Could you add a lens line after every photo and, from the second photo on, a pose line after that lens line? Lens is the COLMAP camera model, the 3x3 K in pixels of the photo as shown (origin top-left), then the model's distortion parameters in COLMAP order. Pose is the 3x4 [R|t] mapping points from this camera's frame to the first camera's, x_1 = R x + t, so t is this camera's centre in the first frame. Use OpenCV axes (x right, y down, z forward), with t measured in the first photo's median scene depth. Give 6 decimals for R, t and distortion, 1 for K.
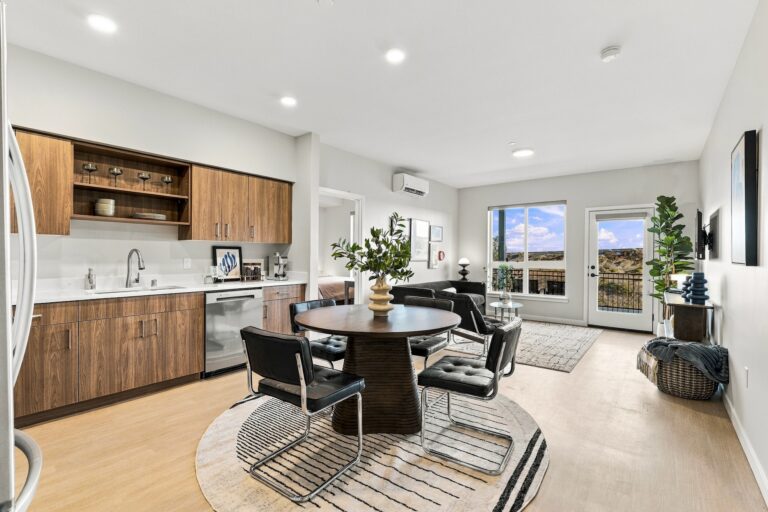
lens RADIAL K [[349.9, 0, 380.5], [0, 349.9, 254.2], [0, 0, 1]] dist [0.000065, 0.000000]
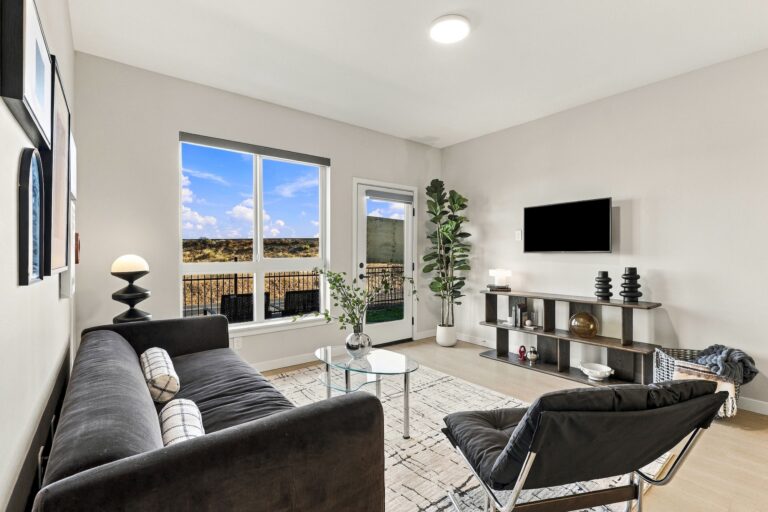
lens RADIAL K [[349.9, 0, 381.7], [0, 349.9, 251.1], [0, 0, 1]] dist [0.000065, 0.000000]
pose [[0.208564, -0.004566, 0.977998, -0.062009], [-0.006492, 0.999961, 0.006053, 0.004603], [-0.977987, -0.007611, 0.208526, 0.806229]]
